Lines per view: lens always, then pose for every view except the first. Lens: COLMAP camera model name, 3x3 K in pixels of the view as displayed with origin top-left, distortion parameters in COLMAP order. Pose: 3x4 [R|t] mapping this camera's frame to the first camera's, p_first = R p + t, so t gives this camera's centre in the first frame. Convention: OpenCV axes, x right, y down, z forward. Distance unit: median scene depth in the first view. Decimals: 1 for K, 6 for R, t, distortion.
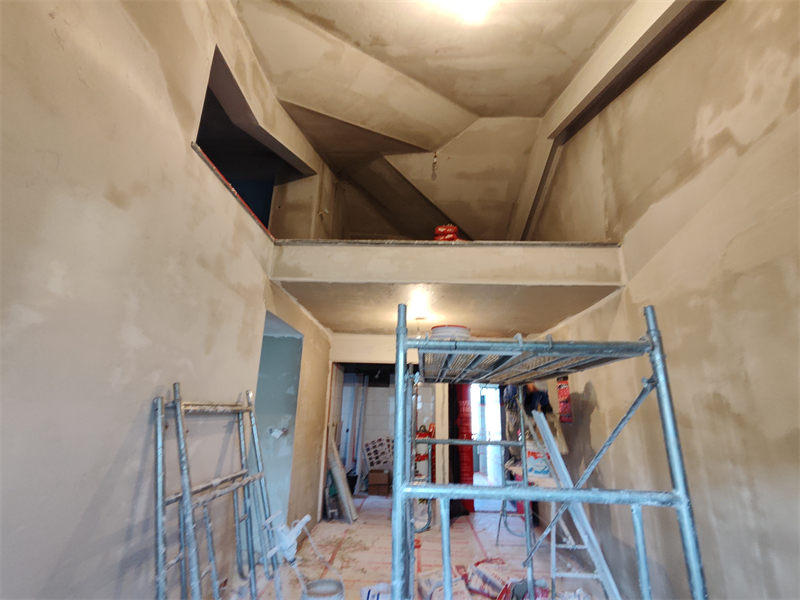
lens RADIAL K [[364.2, 0, 399.9], [0, 364.2, 314.1], [0, 0, 1]] dist [-0.004613, 0.007701]
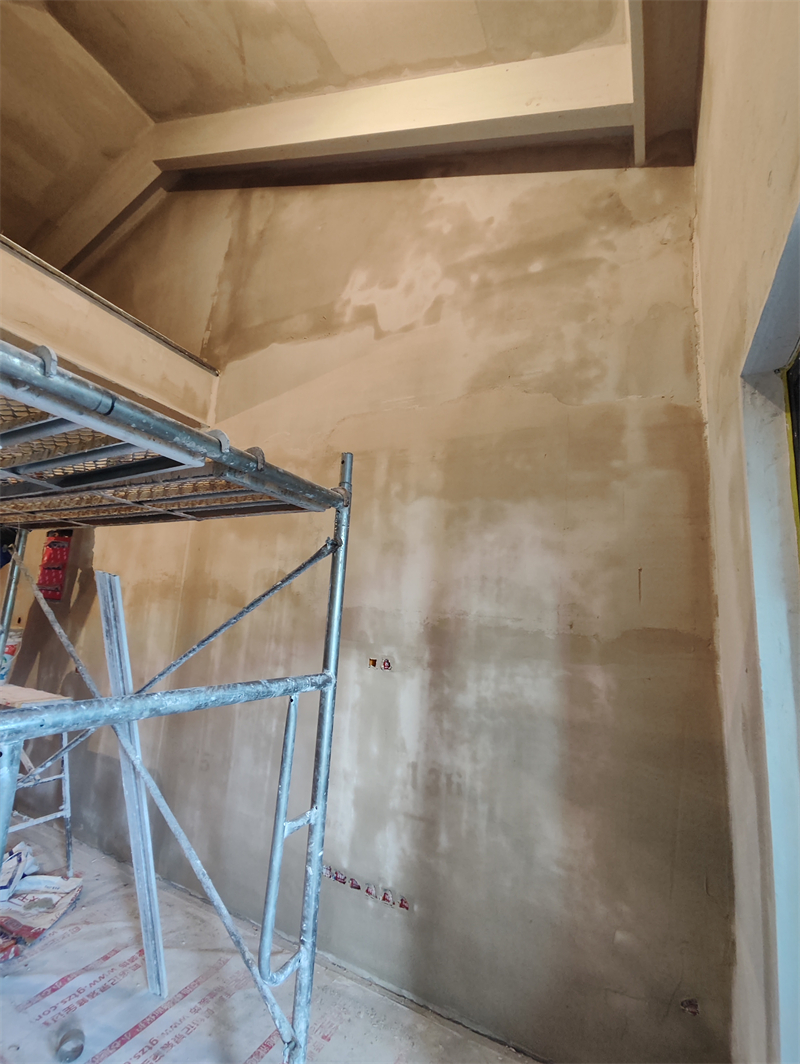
lens RADIAL K [[484.4, 0, 382.9], [0, 484.4, 534.1], [0, 0, 1]] dist [-0.004613, 0.007701]
pose [[0.436308, 0.156224, 0.886132, -0.100641], [-0.277411, 0.960195, -0.032692, 0.082188], [-0.855967, -0.231559, 0.462279, 0.201707]]
